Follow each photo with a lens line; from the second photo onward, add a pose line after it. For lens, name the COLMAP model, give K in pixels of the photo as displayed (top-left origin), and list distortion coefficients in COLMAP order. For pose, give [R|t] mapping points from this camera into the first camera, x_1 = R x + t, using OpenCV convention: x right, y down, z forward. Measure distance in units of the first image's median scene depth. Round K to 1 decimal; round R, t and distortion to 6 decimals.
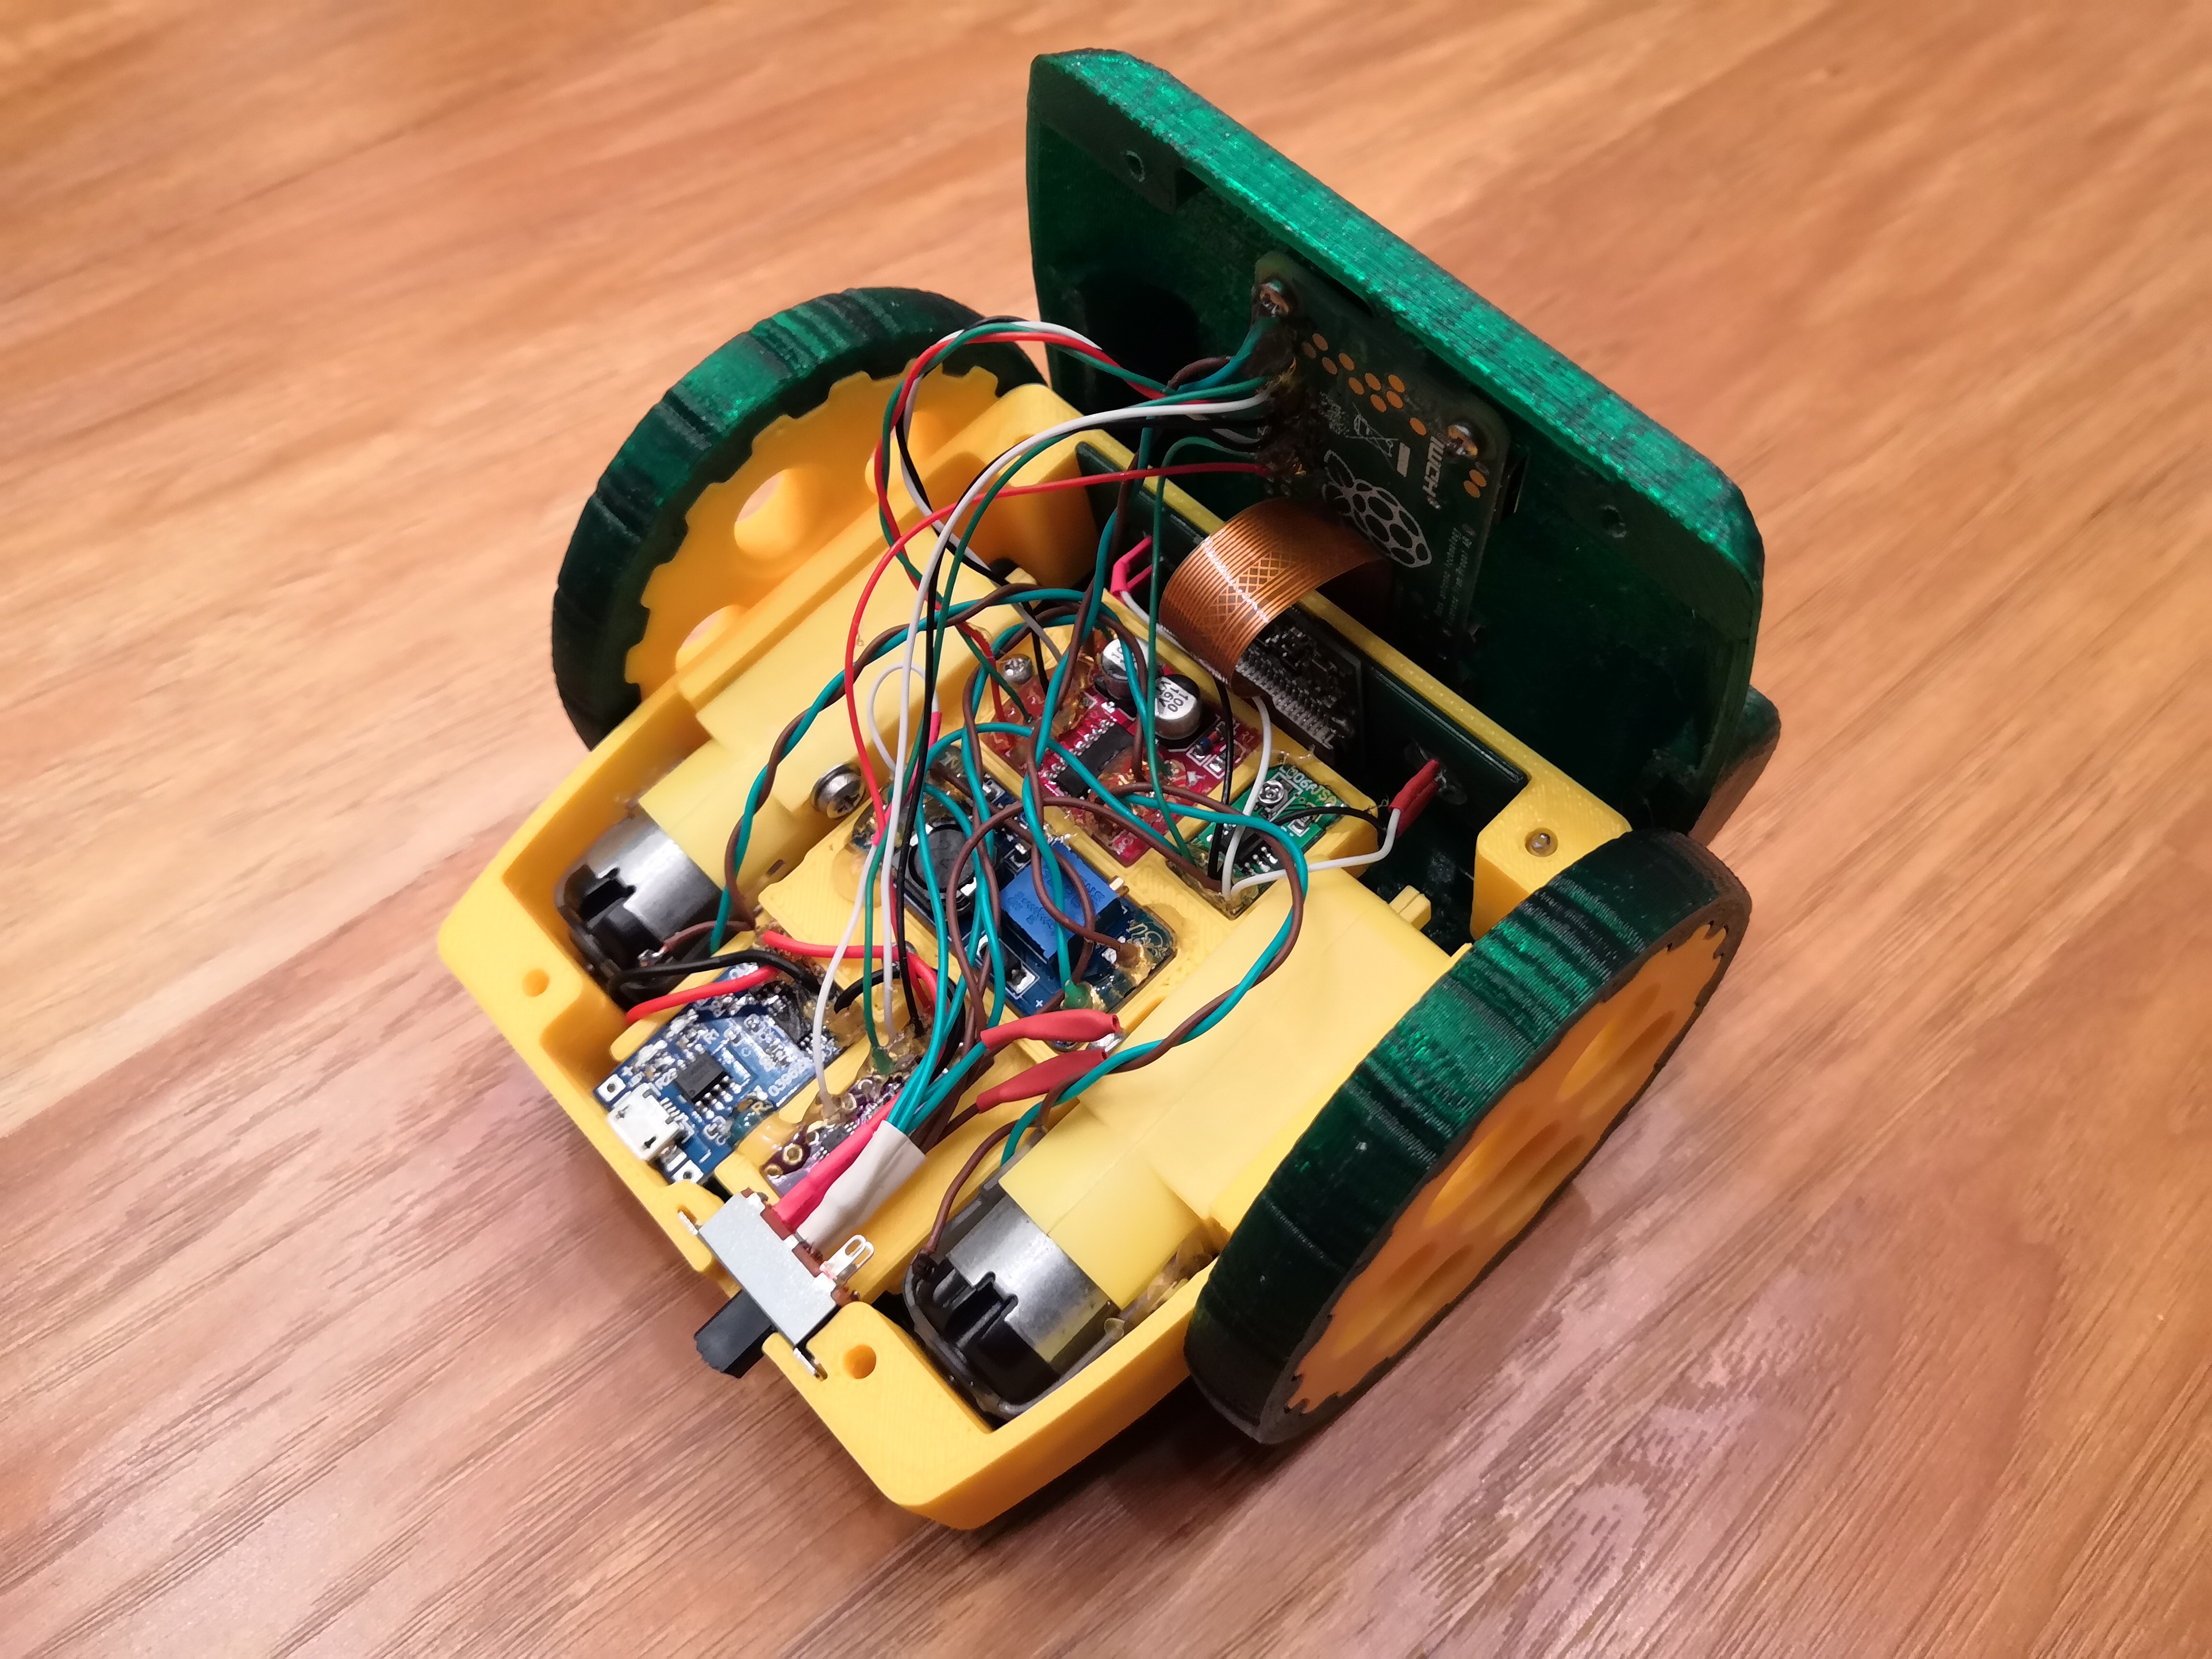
lens RADIAL K [[1774.3, 0, 1105.8], [0, 1774.3, 838.7], [0, 0, 1]] dist [-0.056961, 0.064019]
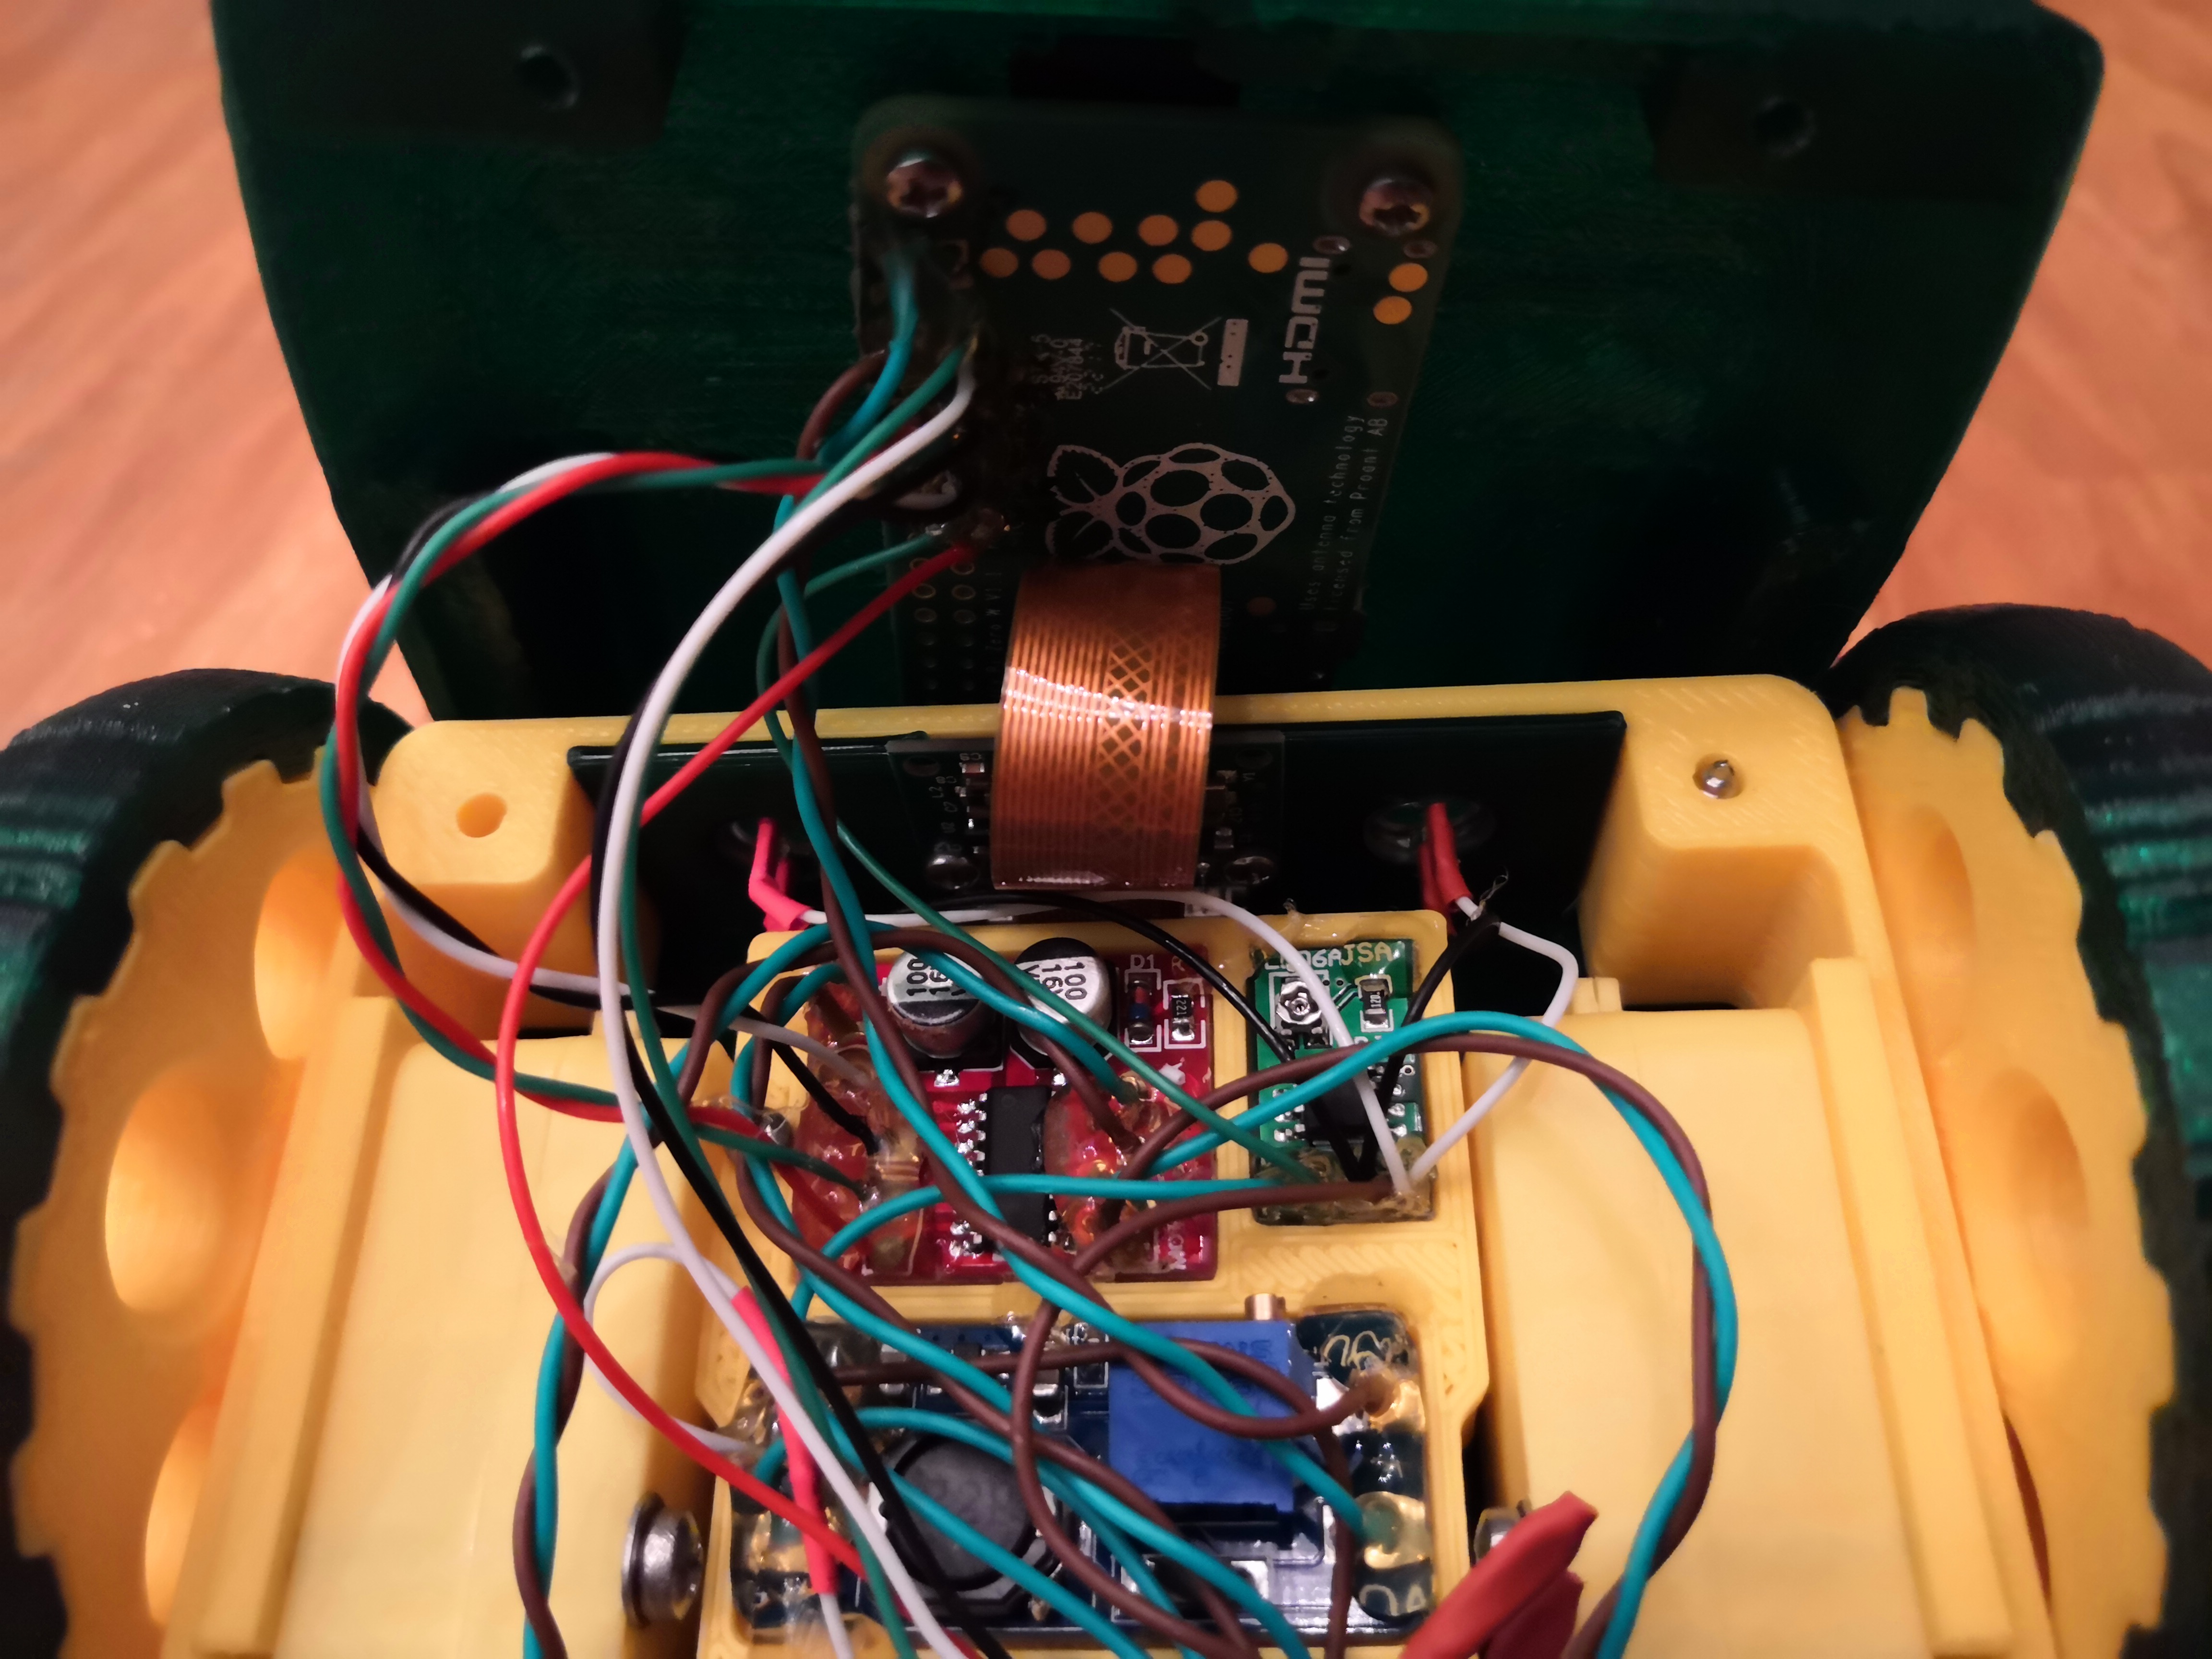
lens RADIAL K [[1774.3, 0, 1105.8], [0, 1774.3, 838.7], [0, 0, 1]] dist [-0.056961, 0.064019]
pose [[0.698040, -0.560874, 0.445153, -0.181852], [0.627157, 0.778890, -0.002071, -0.109522], [-0.345563, 0.280627, 0.895452, 0.513309]]
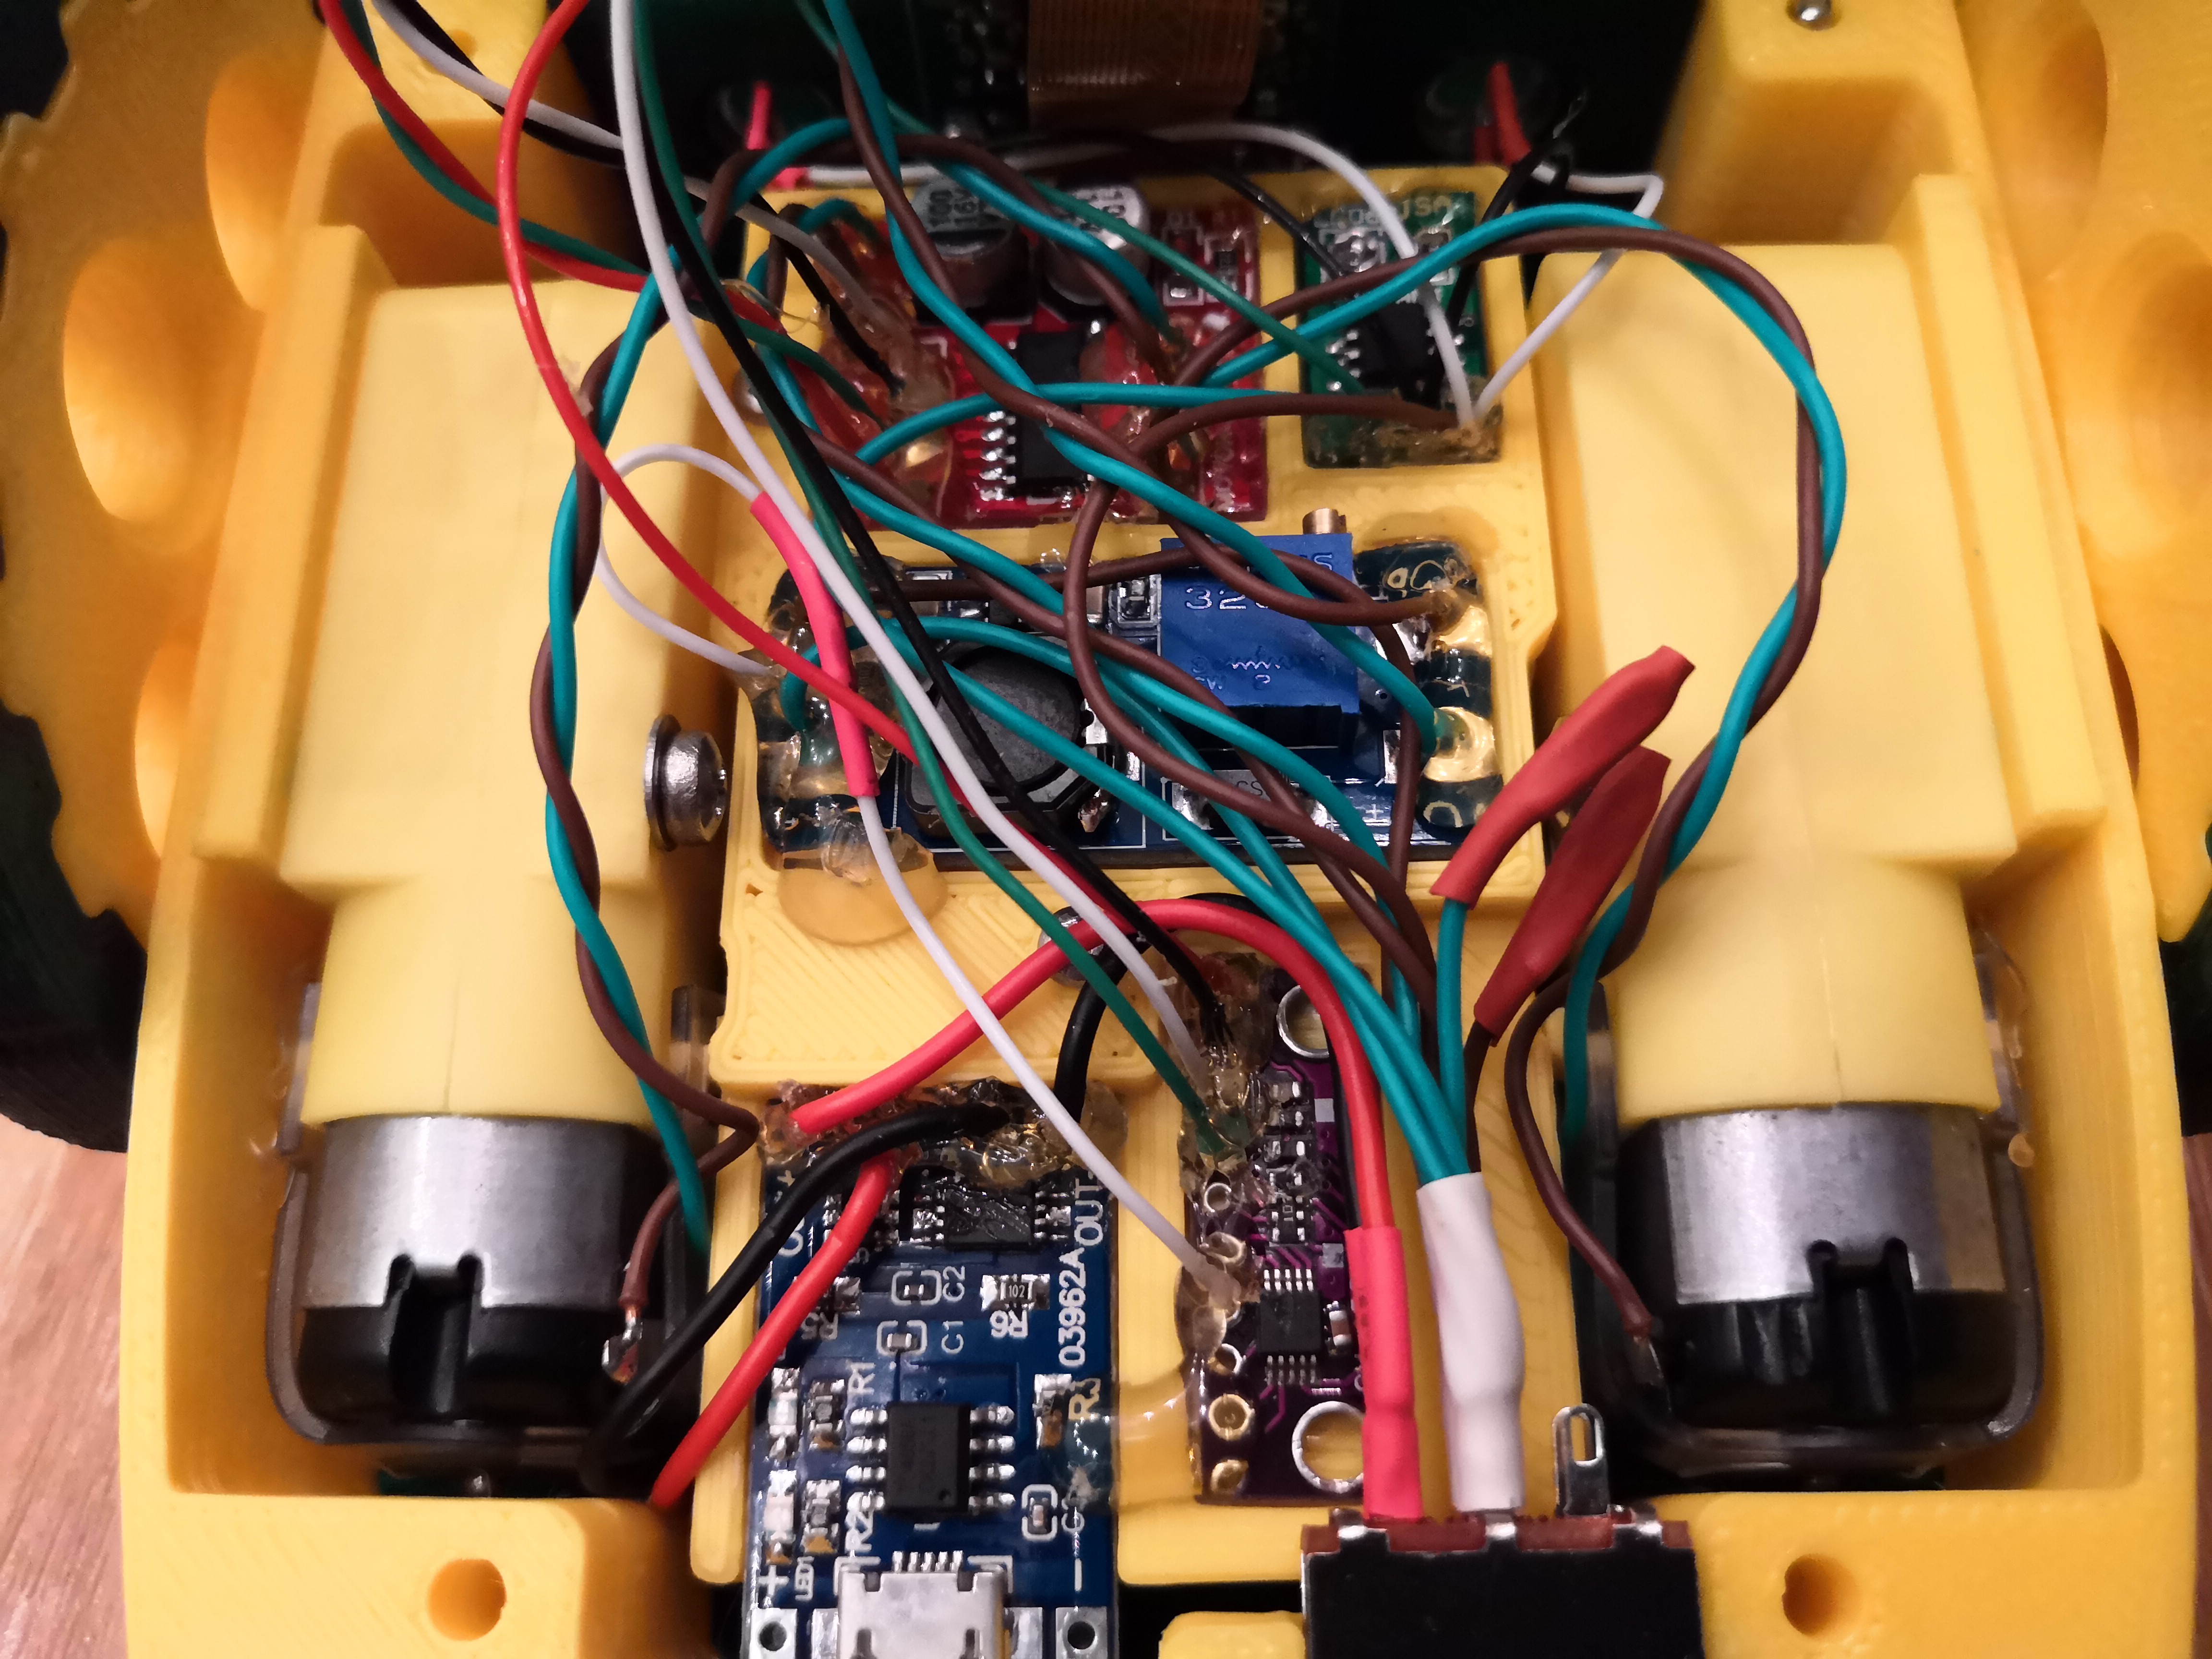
lens RADIAL K [[1795.9, 0, 1096.3], [0, 1795.9, 824.9], [0, 0, 1]] dist [-0.056790, 0.063442]
pose [[0.686823, -0.624215, 0.372331, -0.274165], [0.623293, 0.769345, 0.140050, -0.017782], [-0.373872, 0.135882, 0.917473, 0.584749]]
